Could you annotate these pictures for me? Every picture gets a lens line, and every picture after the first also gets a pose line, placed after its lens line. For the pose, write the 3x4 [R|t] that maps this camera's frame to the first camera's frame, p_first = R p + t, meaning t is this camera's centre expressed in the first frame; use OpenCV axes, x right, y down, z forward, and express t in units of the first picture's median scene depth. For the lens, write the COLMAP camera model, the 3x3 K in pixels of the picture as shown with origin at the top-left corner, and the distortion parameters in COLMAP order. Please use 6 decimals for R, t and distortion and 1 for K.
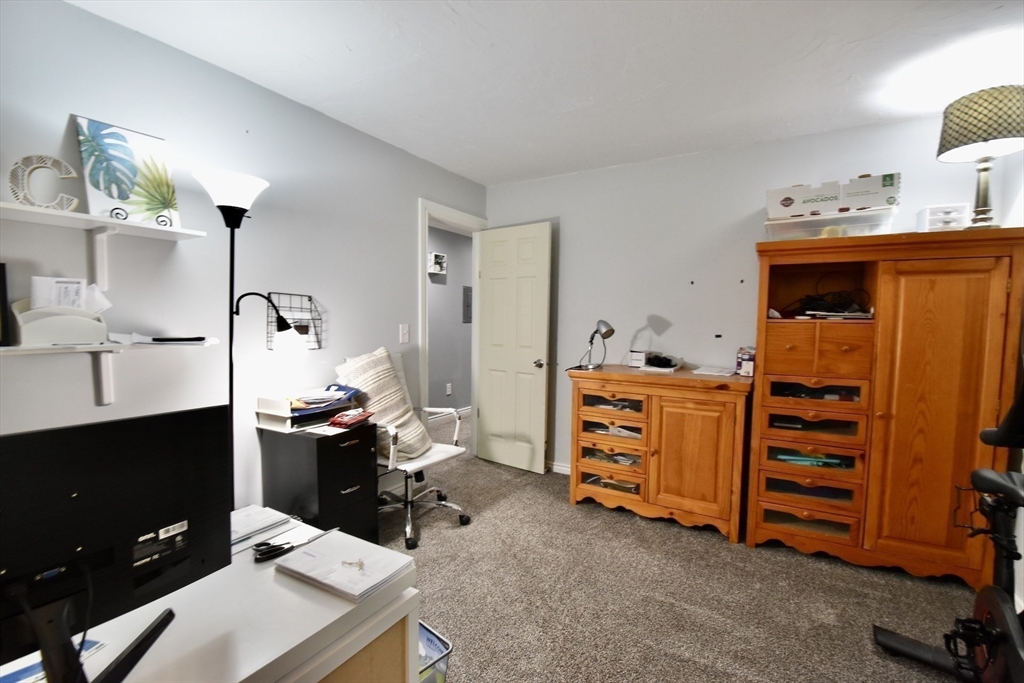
lens RADIAL K [[455.1, 0, 524.0], [0, 455.1, 351.8], [0, 0, 1]] dist [-0.001606, -0.000475]
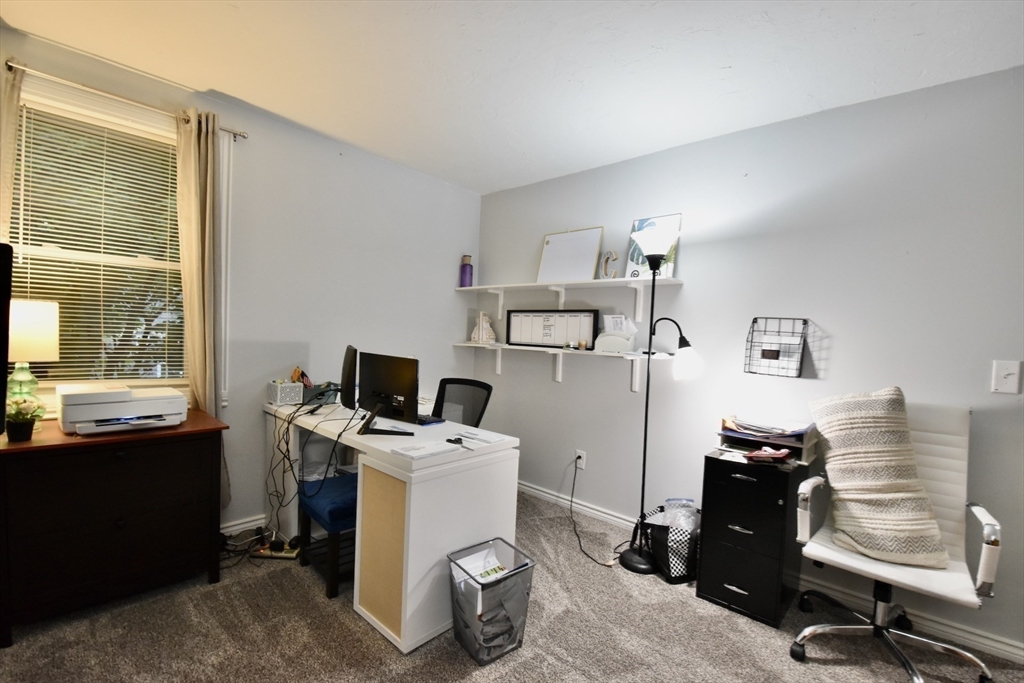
lens RADIAL K [[455.1, 0, 524.0], [0, 455.1, 351.8], [0, 0, 1]] dist [-0.001606, -0.000475]
pose [[-0.198096, 0.014024, -0.980082, 0.545700], [-0.114887, 0.992673, 0.037426, -0.029348], [0.973426, 0.120013, -0.195034, 0.669881]]
